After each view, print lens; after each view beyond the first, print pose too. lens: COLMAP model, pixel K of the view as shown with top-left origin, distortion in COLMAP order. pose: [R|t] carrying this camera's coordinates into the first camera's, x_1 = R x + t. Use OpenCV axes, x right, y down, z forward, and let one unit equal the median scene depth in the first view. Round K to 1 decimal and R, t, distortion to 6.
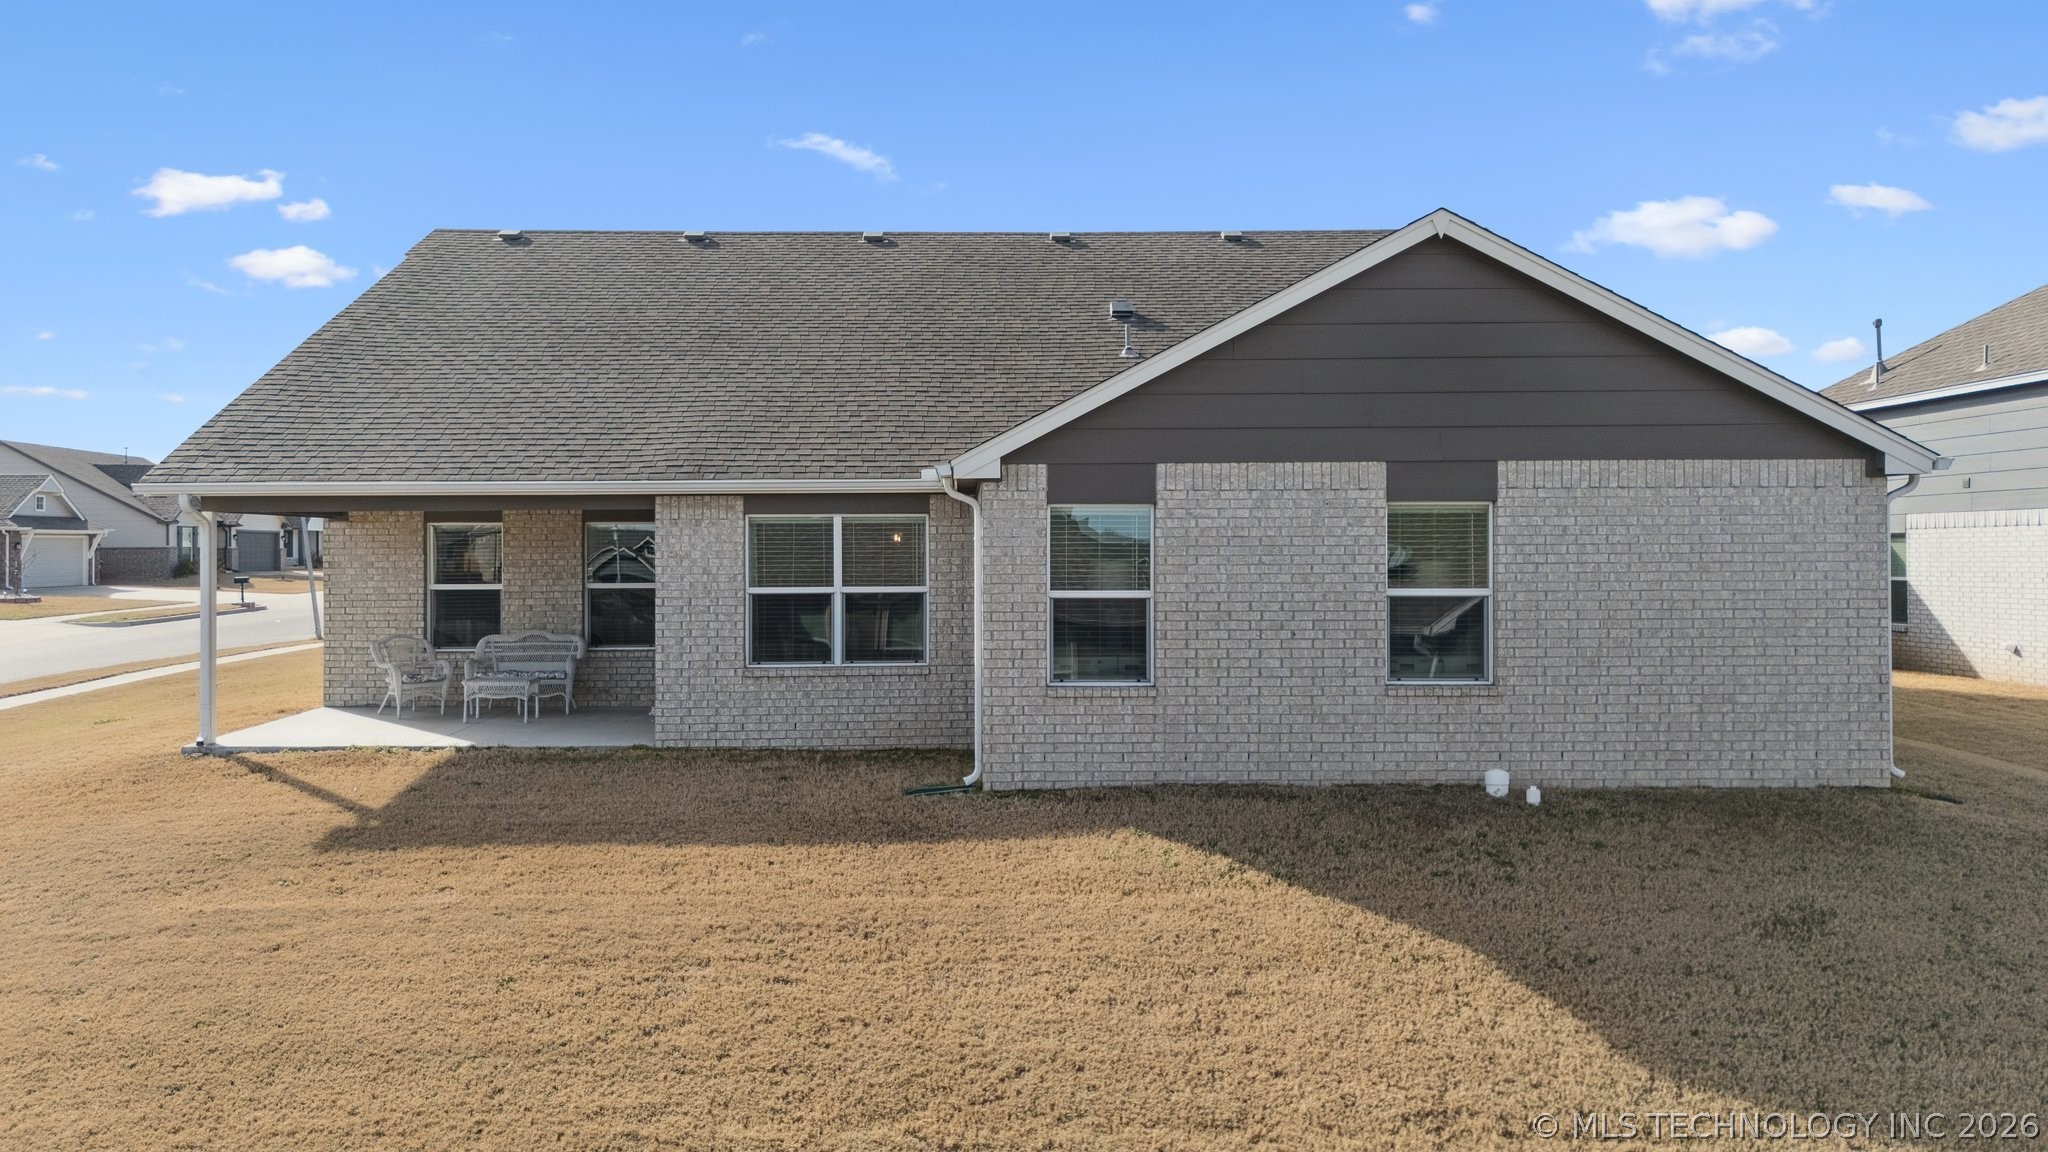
lens RADIAL K [[1555.3, 0, 1013.4], [0, 1555.3, 562.5], [0, 0, 1]] dist [0.226951, -0.696623]
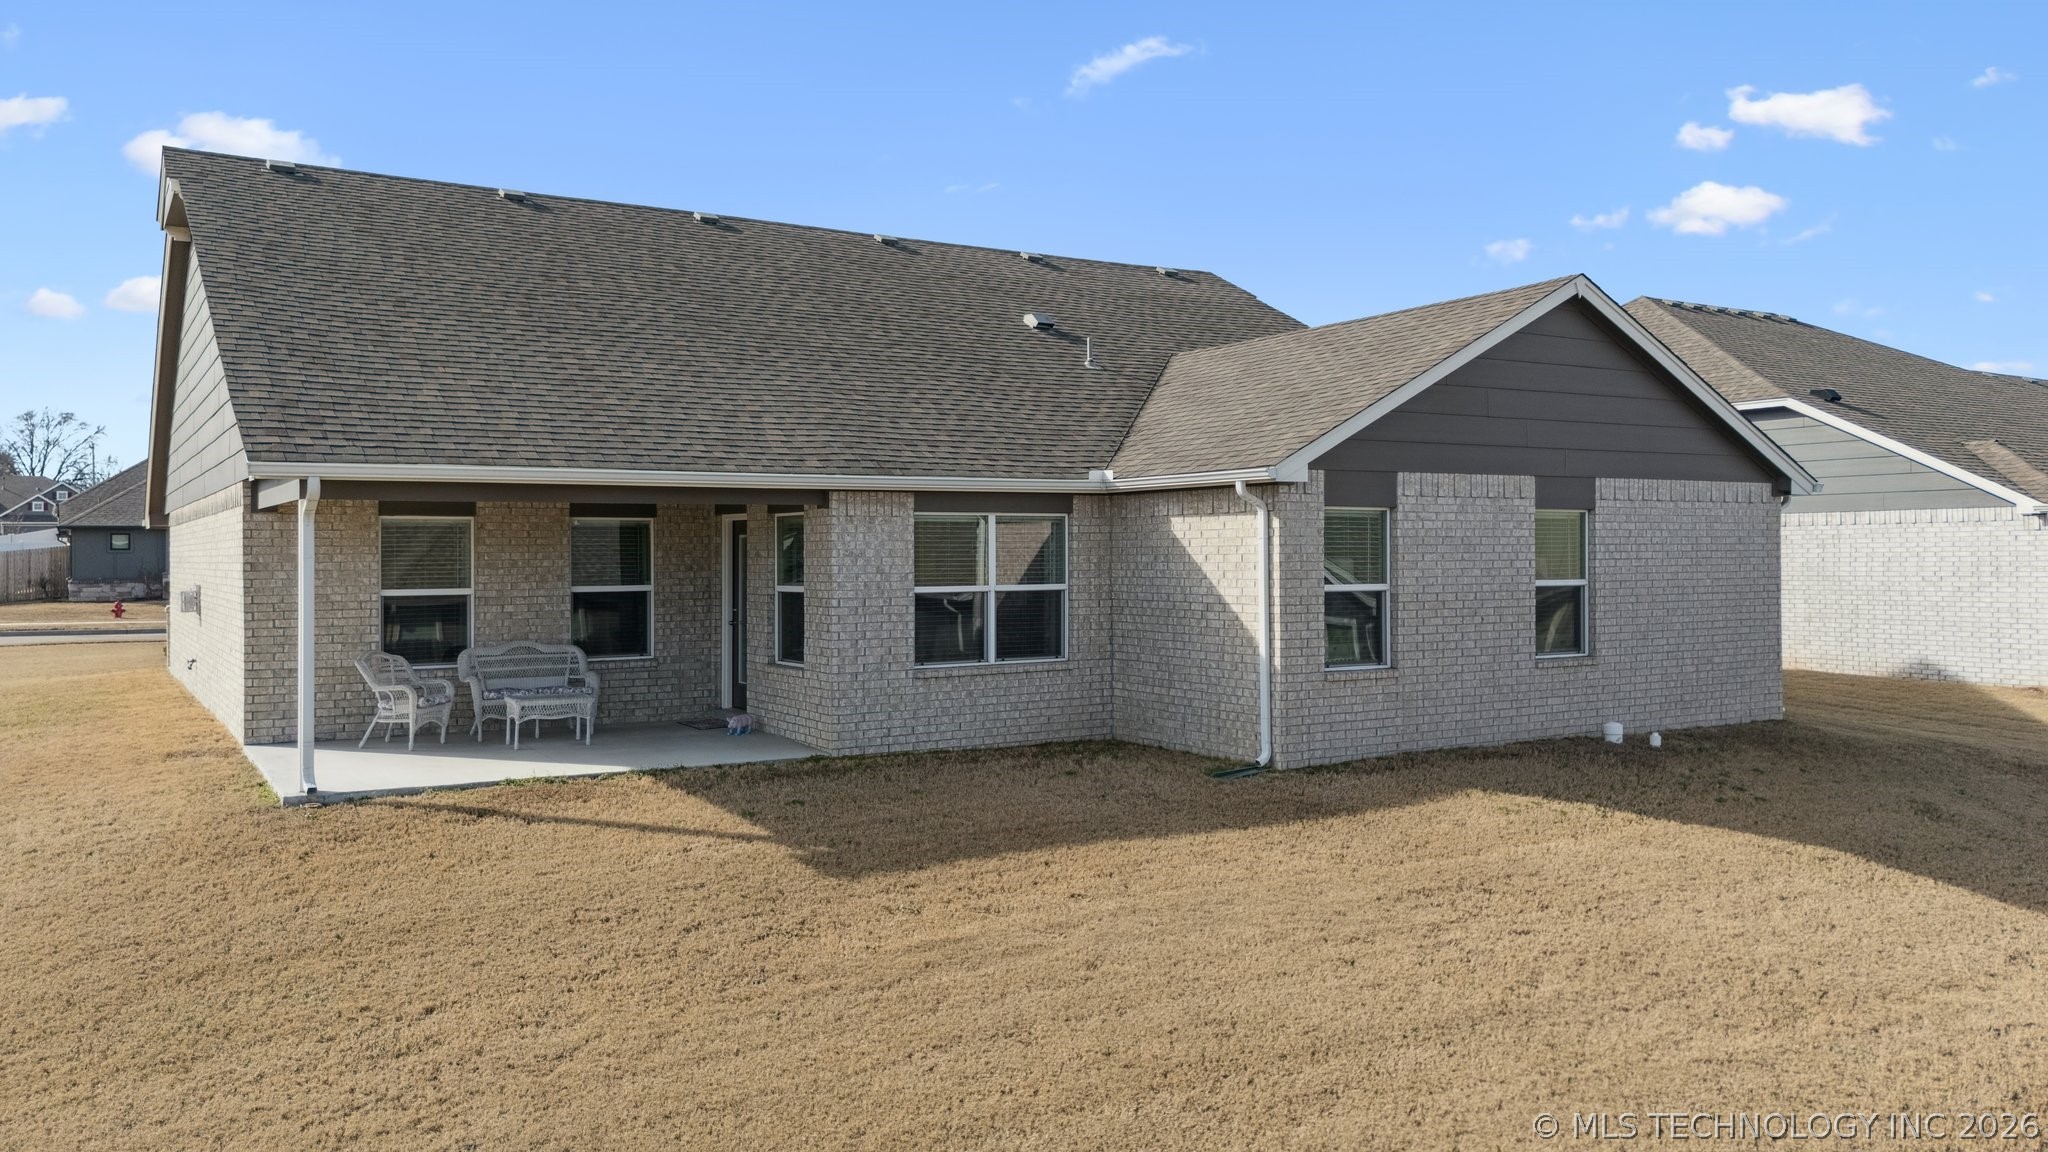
lens RADIAL K [[1555.3, 0, 1013.4], [0, 1555.3, 562.5], [0, 0, 1]] dist [0.226951, -0.696623]
pose [[0.852621, -0.003253, 0.522520, -0.626197], [0.004216, 0.999991, -0.000653, 0.001714], [-0.522513, 0.002760, 0.852627, 0.140751]]
